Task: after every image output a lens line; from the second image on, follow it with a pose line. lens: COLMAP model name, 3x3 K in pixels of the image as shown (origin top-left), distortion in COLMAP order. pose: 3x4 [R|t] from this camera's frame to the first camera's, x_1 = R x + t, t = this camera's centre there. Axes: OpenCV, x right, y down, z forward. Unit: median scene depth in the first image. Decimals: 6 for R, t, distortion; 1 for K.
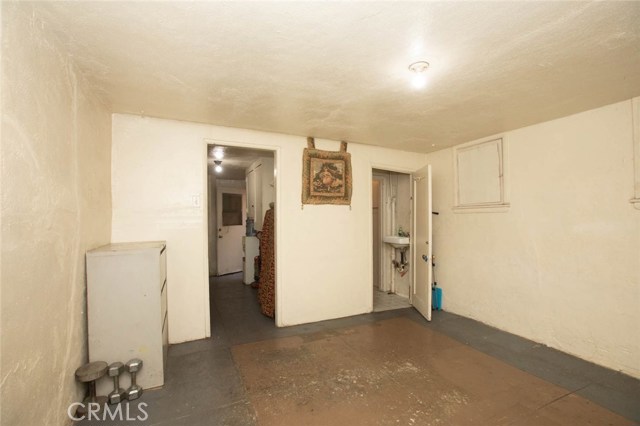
lens RADIAL K [[295.0, 0, 314.3], [0, 295.0, 212.7], [0, 0, 1]] dist [-0.034822, 0.011641]
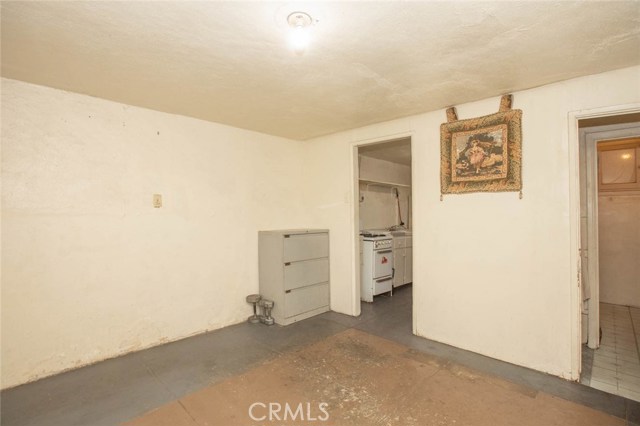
lens RADIAL K [[295.0, 0, 315.5], [0, 295.0, 215.4], [0, 0, 1]] dist [-0.034822, 0.011641]
pose [[0.370177, 0.007032, -0.928935, 0.561076], [0.010480, 0.999876, 0.011745, 0.014831], [0.928902, -0.014083, 0.370058, 0.378062]]
